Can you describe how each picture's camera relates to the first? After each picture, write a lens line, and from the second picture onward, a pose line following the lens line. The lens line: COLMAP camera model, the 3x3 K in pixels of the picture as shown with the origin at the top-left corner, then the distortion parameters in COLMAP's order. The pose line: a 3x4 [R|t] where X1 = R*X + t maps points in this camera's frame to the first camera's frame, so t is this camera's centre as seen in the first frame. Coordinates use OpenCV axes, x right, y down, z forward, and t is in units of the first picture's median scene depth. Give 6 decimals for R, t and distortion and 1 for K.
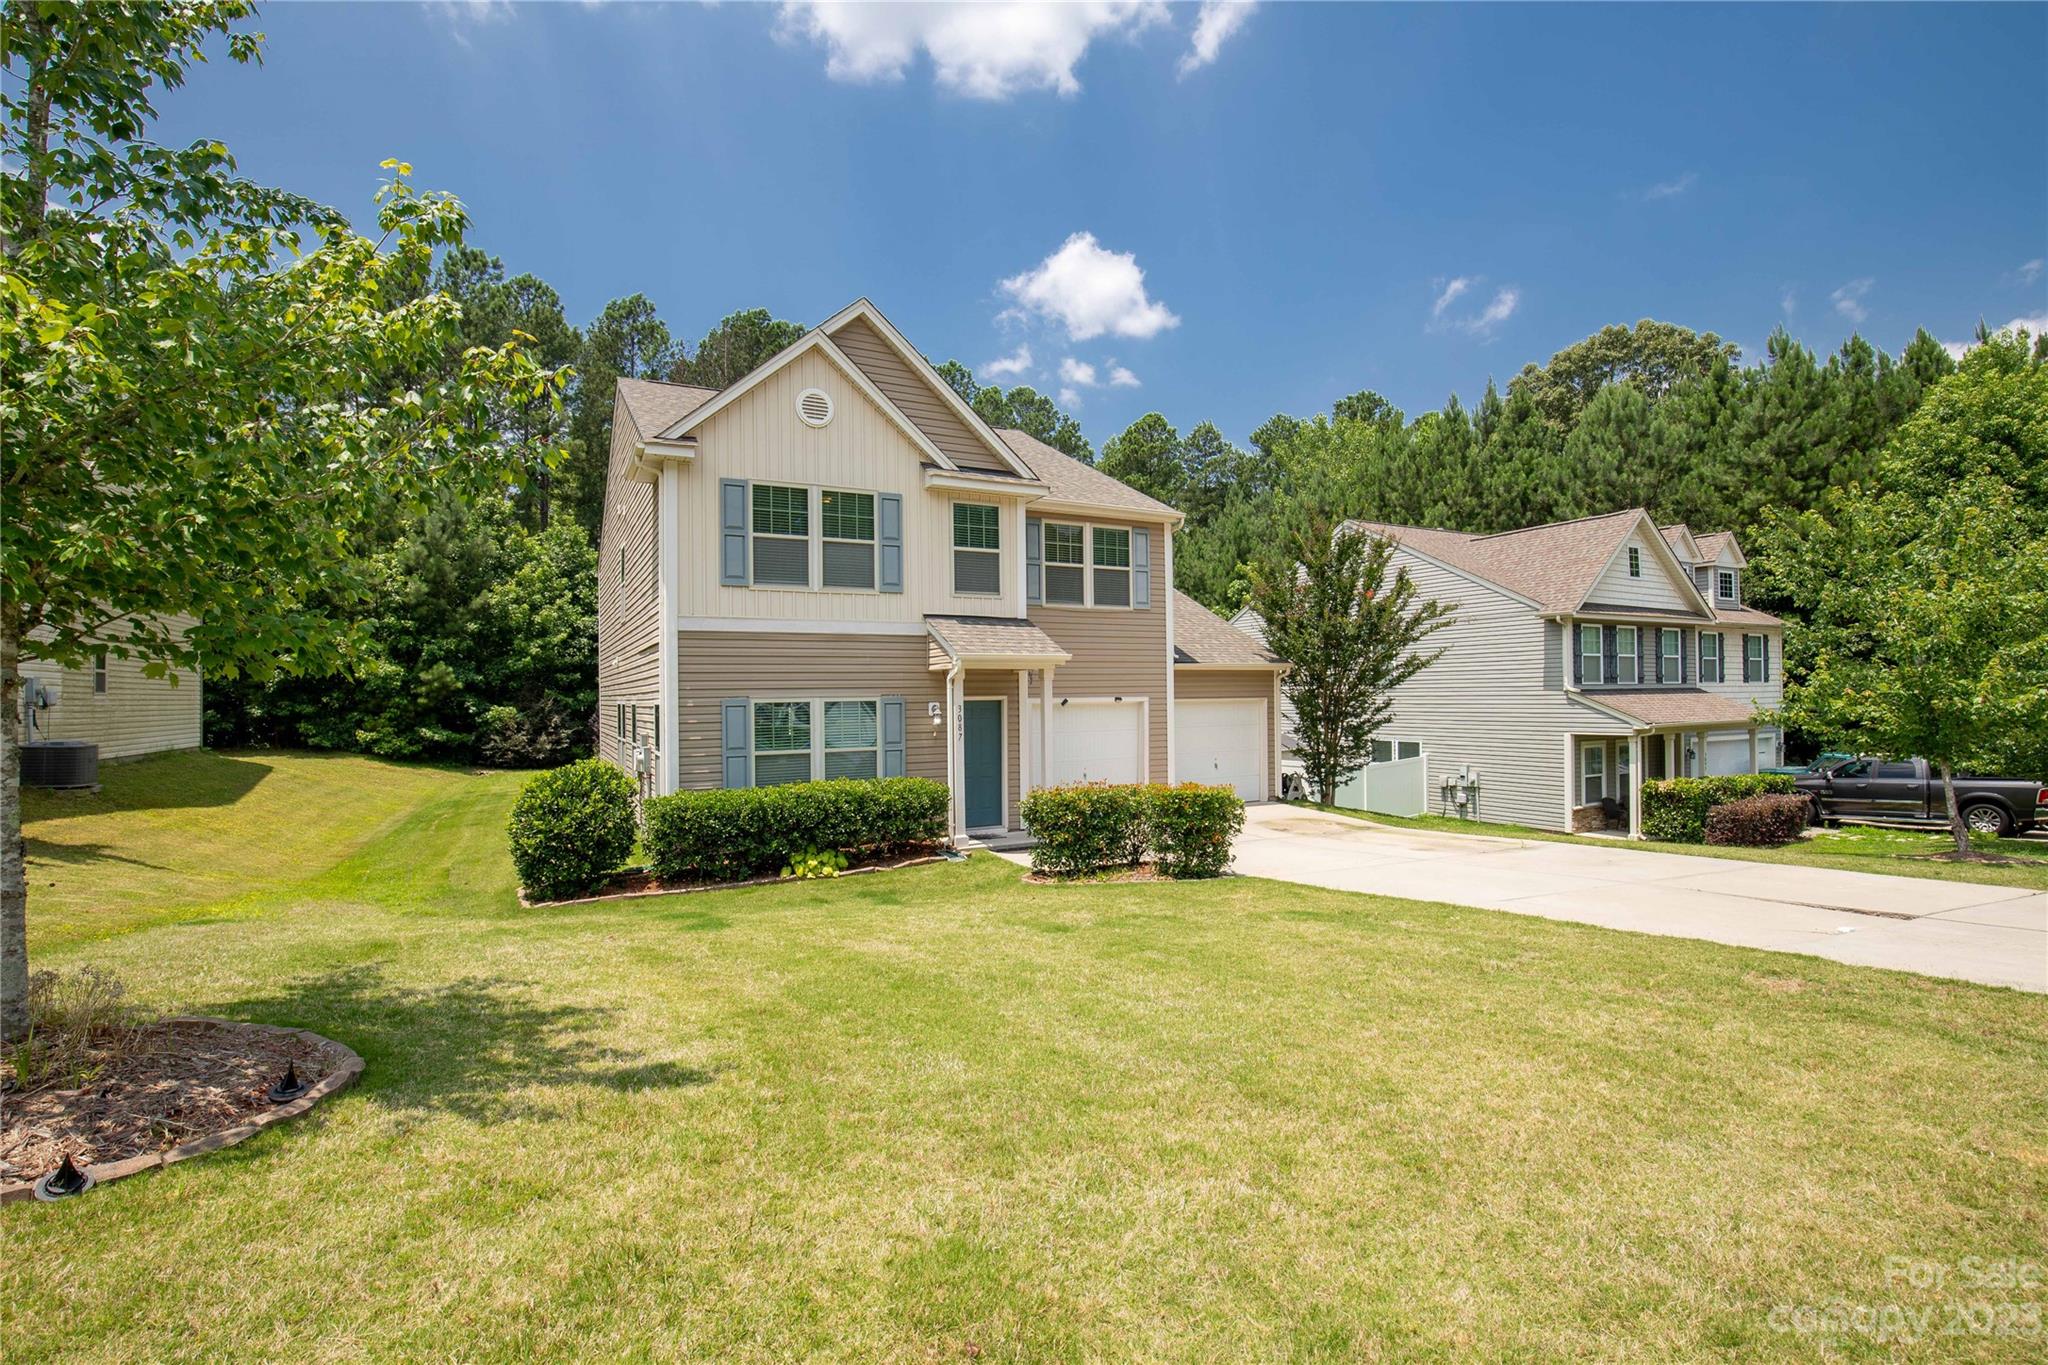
lens RADIAL K [[936.7, 0, 990.8], [0, 936.7, 679.9], [0, 0, 1]] dist [-0.019983, 0.000423]
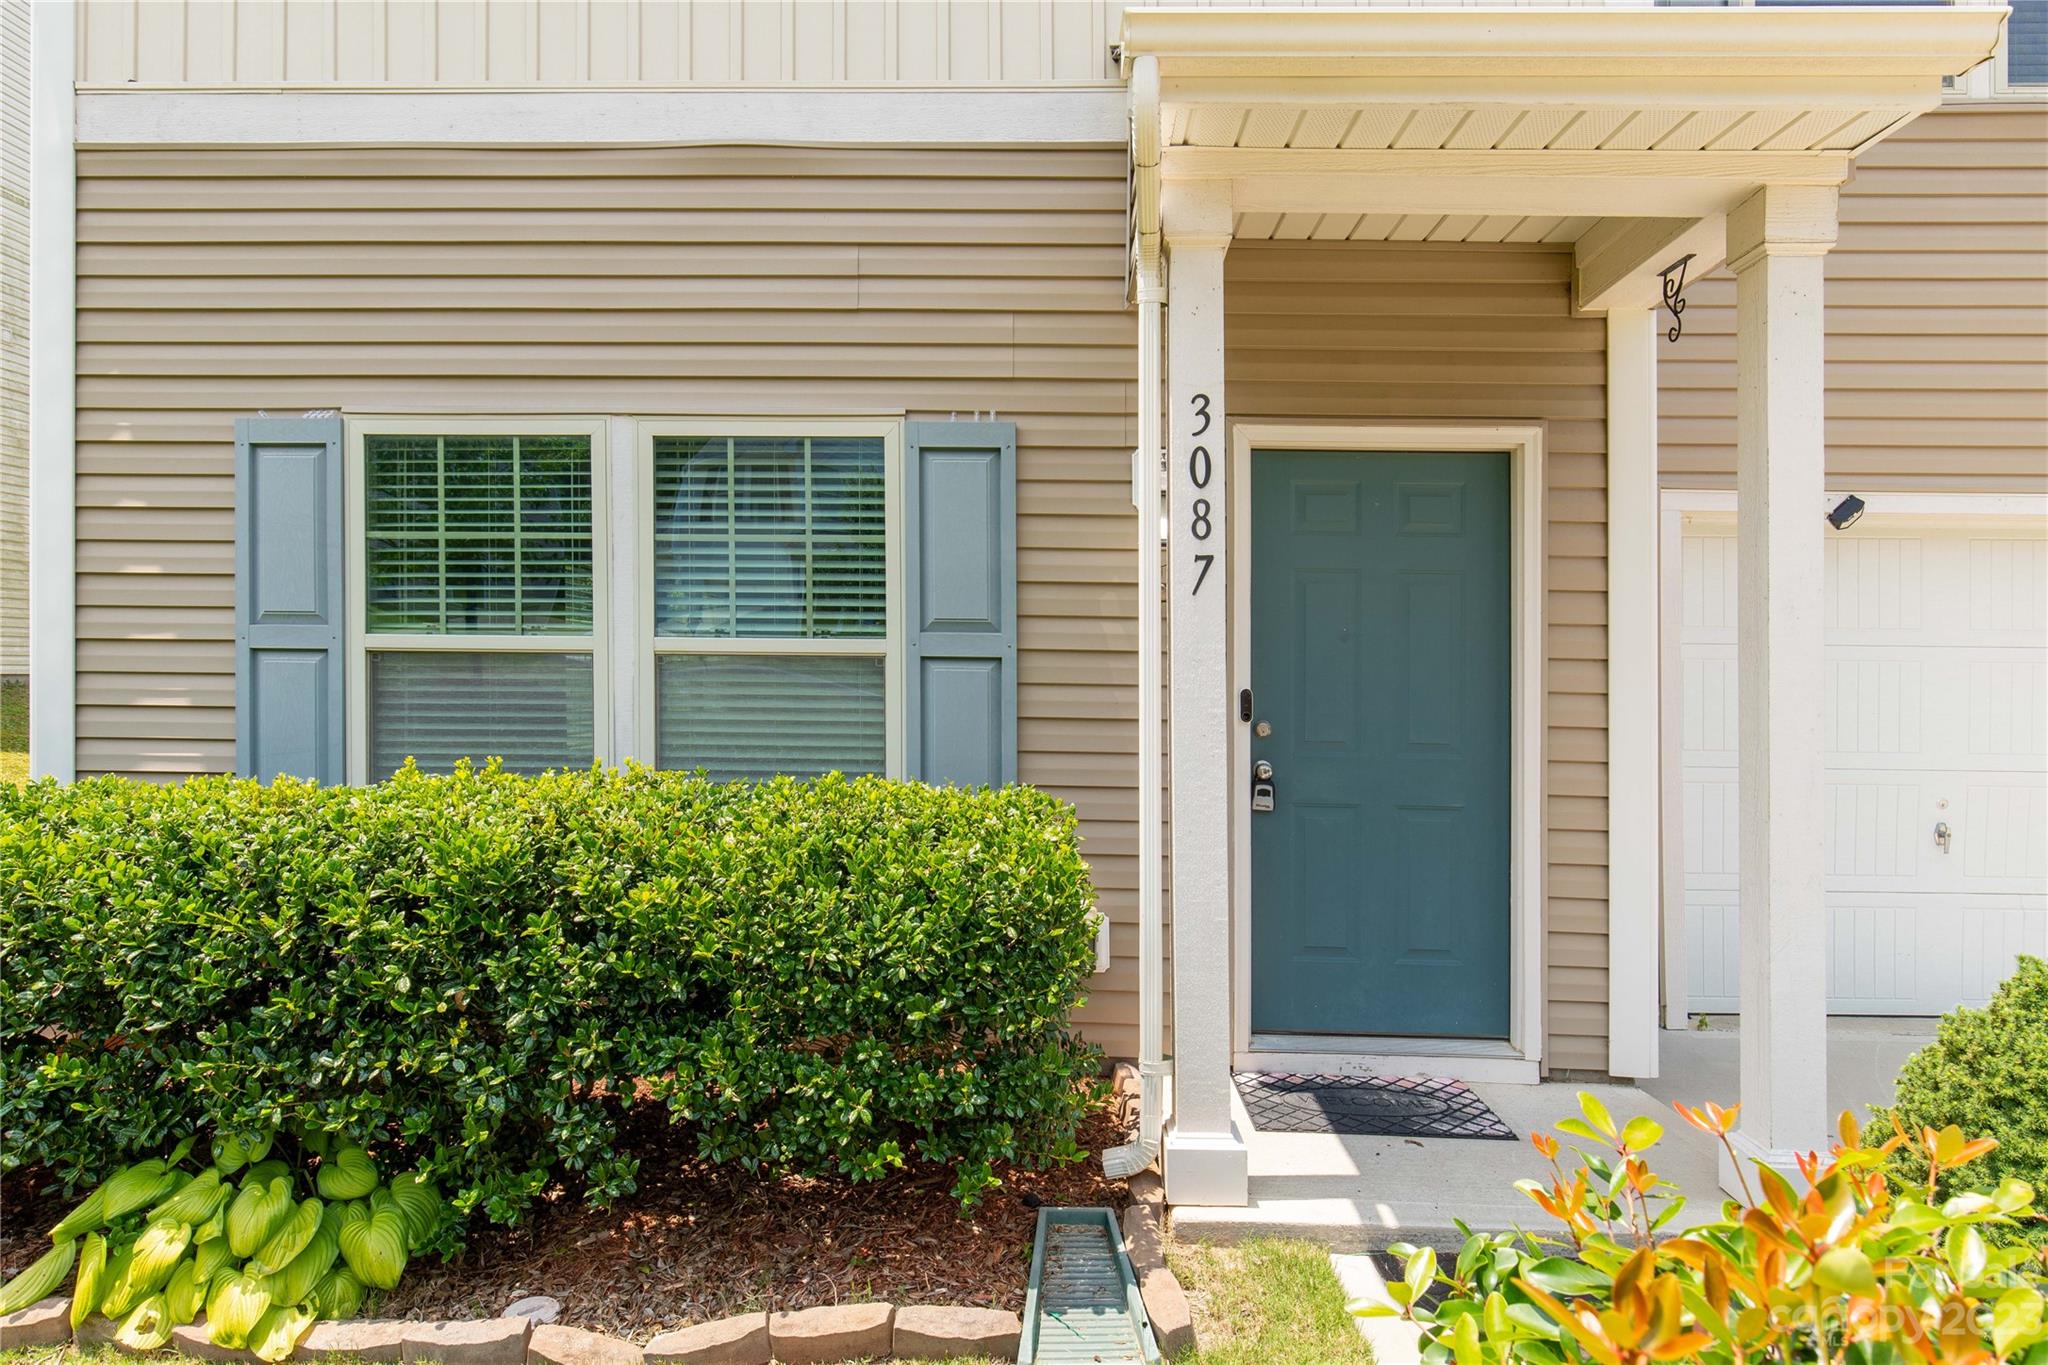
lens RADIAL K [[1130.3, 0, 1008.5], [0, 1130.3, 662.2], [0, 0, 1]] dist [0.002159, 0.001623]
pose [[0.883038, 0.019352, -0.468902, 0.032440], [-0.015951, 0.999810, 0.011224, 0.070029], [0.469030, -0.002431, 0.883179, 0.736539]]
